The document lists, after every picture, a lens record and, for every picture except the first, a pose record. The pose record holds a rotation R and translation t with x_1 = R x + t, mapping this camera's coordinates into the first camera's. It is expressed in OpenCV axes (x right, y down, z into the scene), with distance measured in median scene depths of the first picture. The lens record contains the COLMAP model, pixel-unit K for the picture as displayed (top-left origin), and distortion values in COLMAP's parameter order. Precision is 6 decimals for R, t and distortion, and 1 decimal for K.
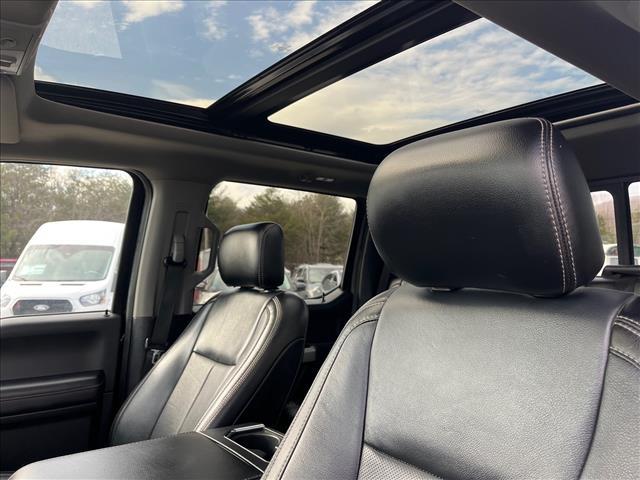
lens RADIAL K [[494.0, 0, 320.0], [0, 494.0, 240.0], [0, 0, 1]] dist [0.007552, 0.002773]
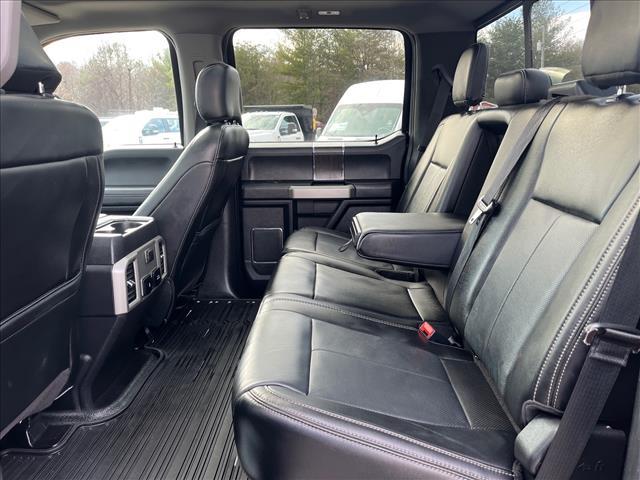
lens RADIAL K [[494.0, 0, 320.0], [0, 494.0, 240.0], [0, 0, 1]] dist [0.007552, 0.002773]
pose [[0.774585, 0.135893, -0.617699, 0.170157], [0.038430, 0.964728, 0.260428, 0.014006], [0.631302, -0.225462, 0.742041, 0.042482]]
